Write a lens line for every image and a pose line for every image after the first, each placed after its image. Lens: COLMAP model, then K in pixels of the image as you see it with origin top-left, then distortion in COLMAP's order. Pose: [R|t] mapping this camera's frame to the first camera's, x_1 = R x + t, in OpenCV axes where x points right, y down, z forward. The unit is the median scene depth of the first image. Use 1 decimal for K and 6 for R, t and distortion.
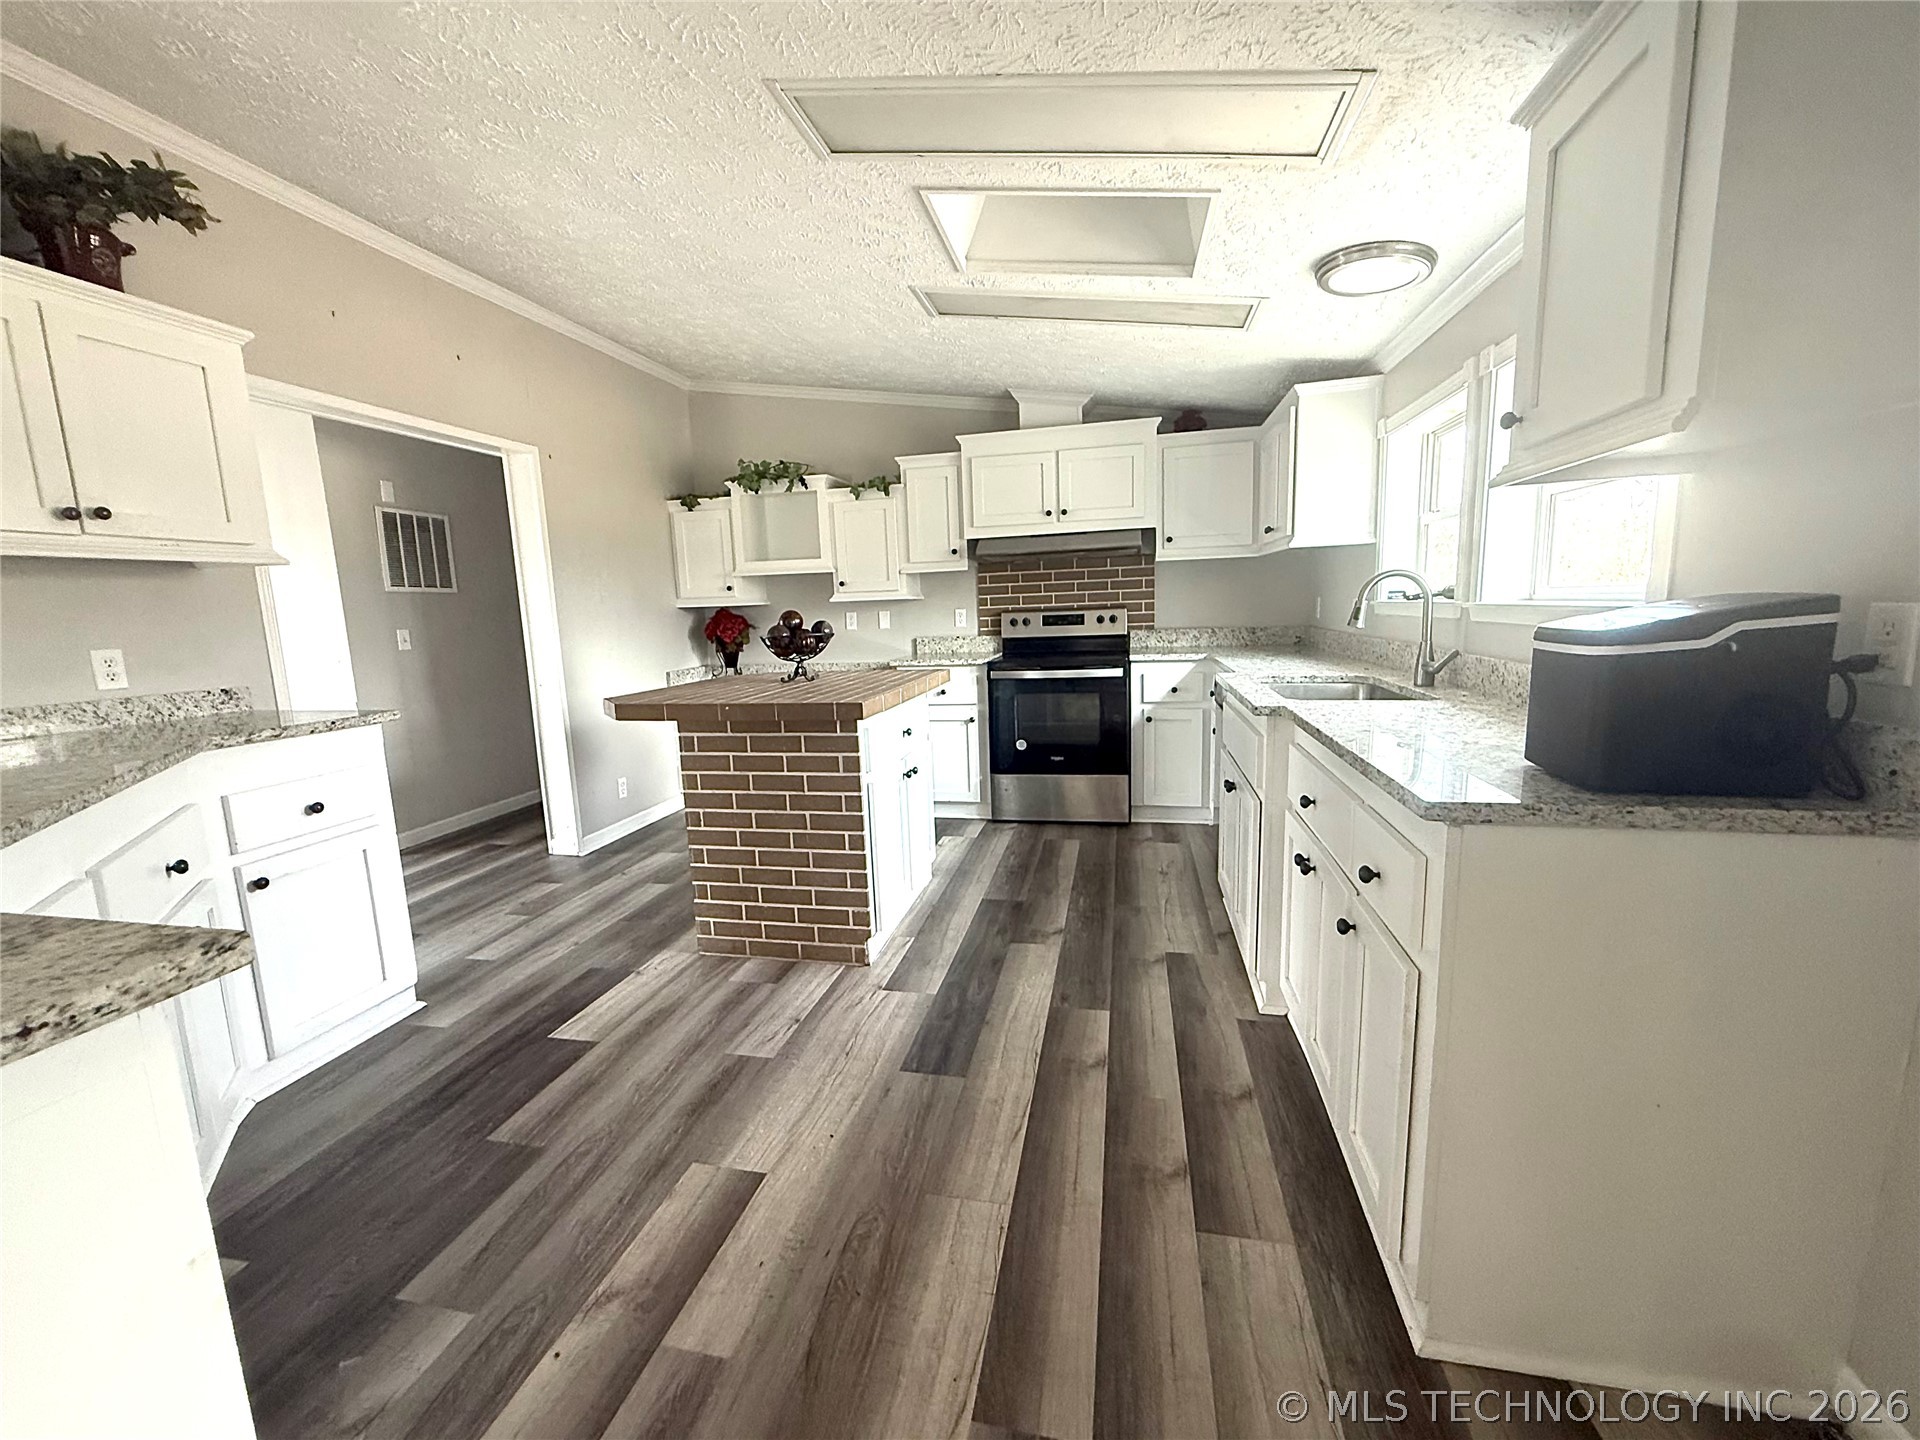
lens RADIAL K [[765.8, 0, 960.0], [0, 765.8, 720.0], [0, 0, 1]] dist [-0.002275, 0.000093]
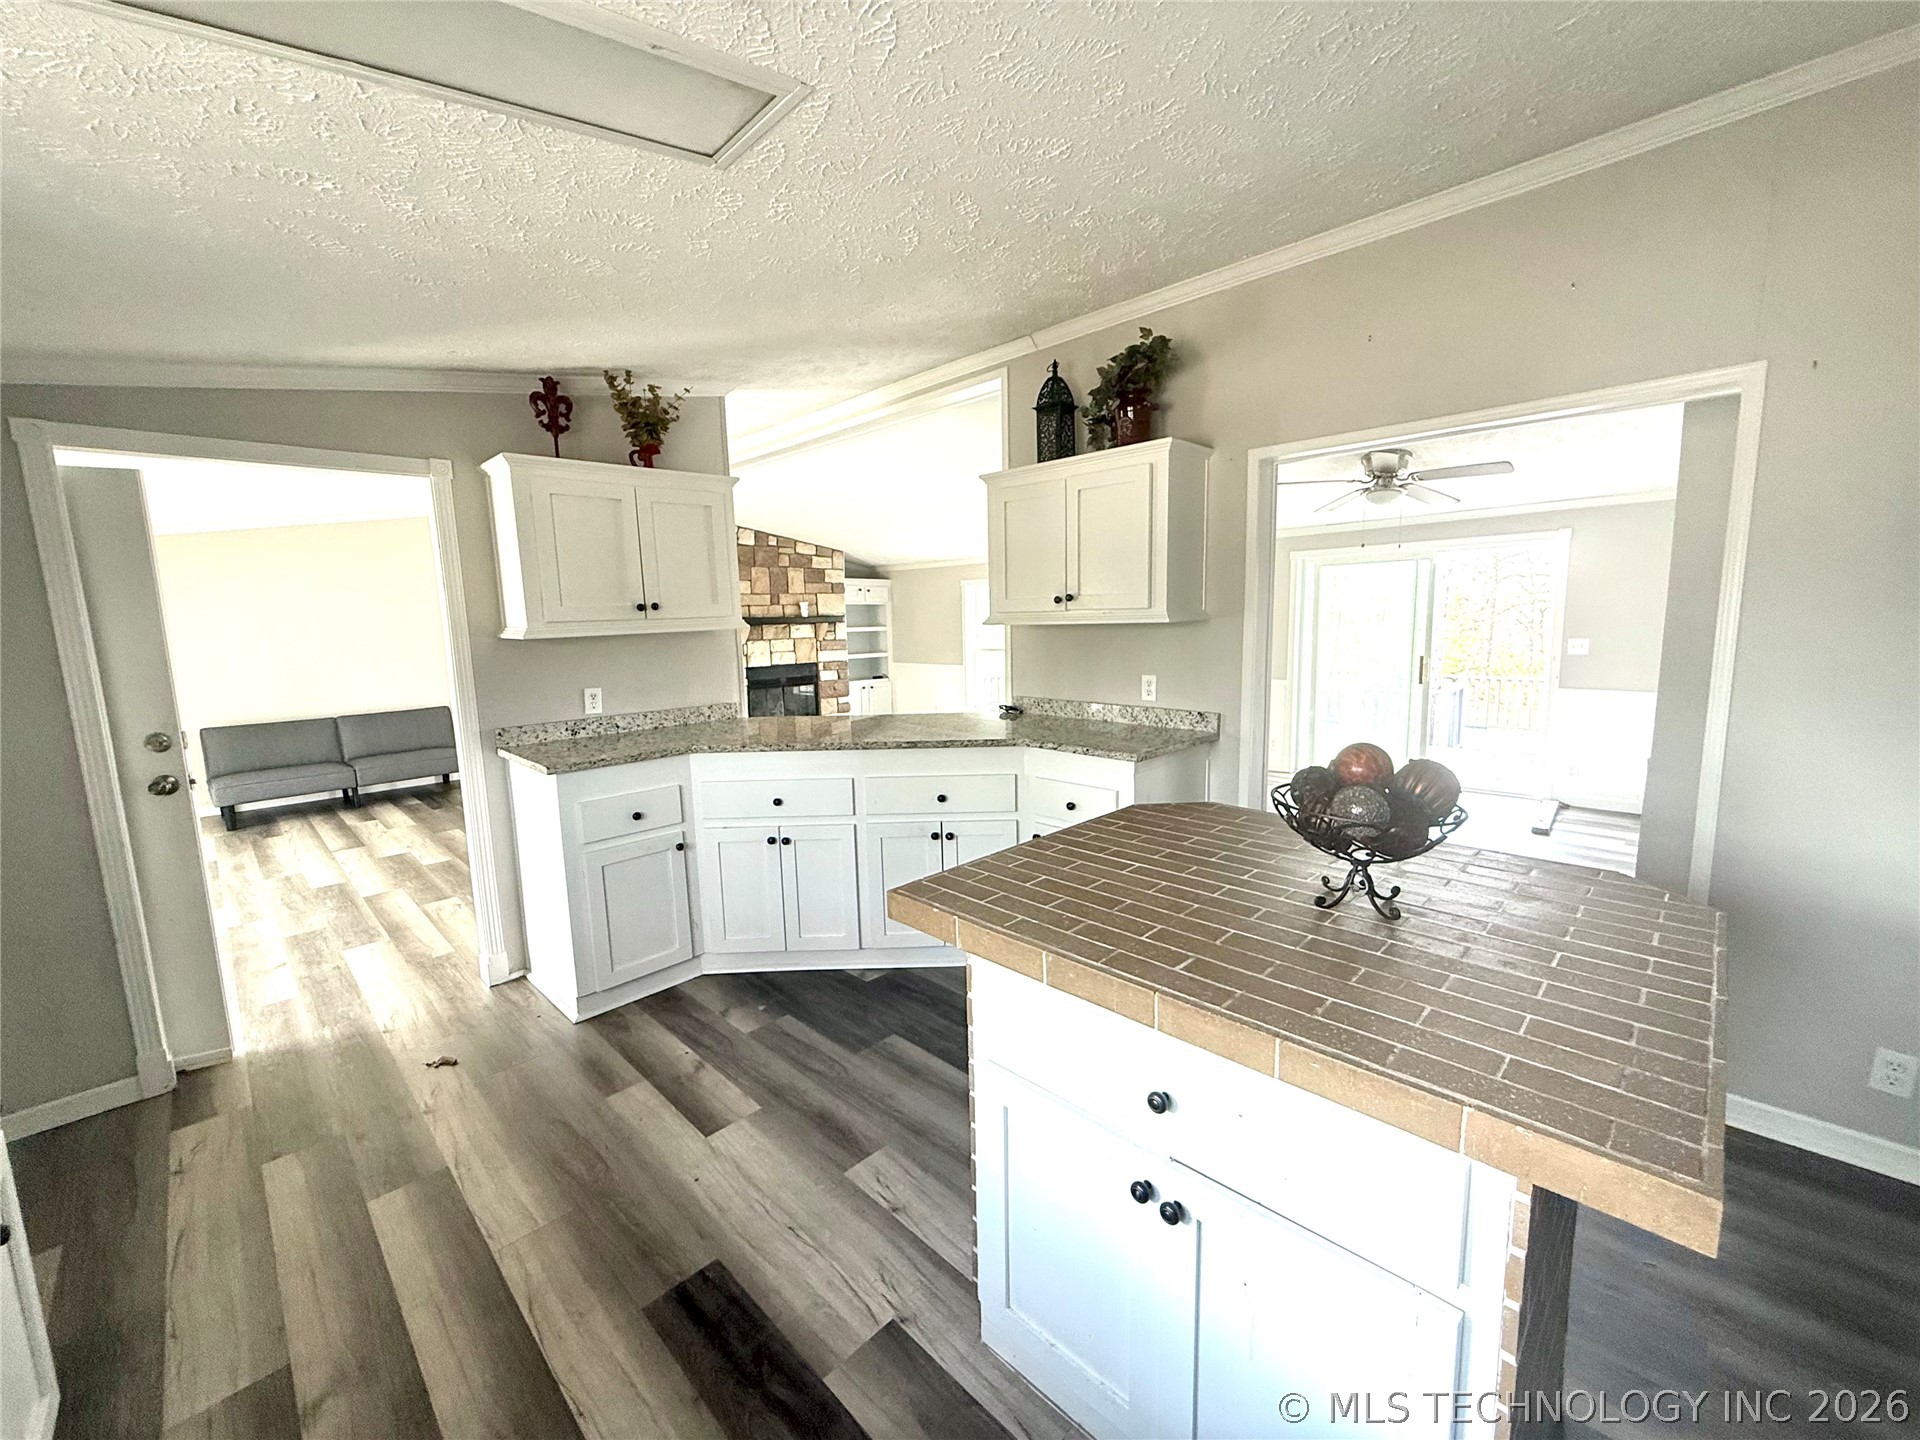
lens RADIAL K [[765.8, 0, 960.0], [0, 765.8, 720.0], [0, 0, 1]] dist [-0.002275, 0.000093]
pose [[-0.536519, 0.166176, -0.827365, 0.398004], [-0.082097, 0.965492, 0.247156, -0.377423], [0.839886, 0.200528, -0.504362, 1.574101]]
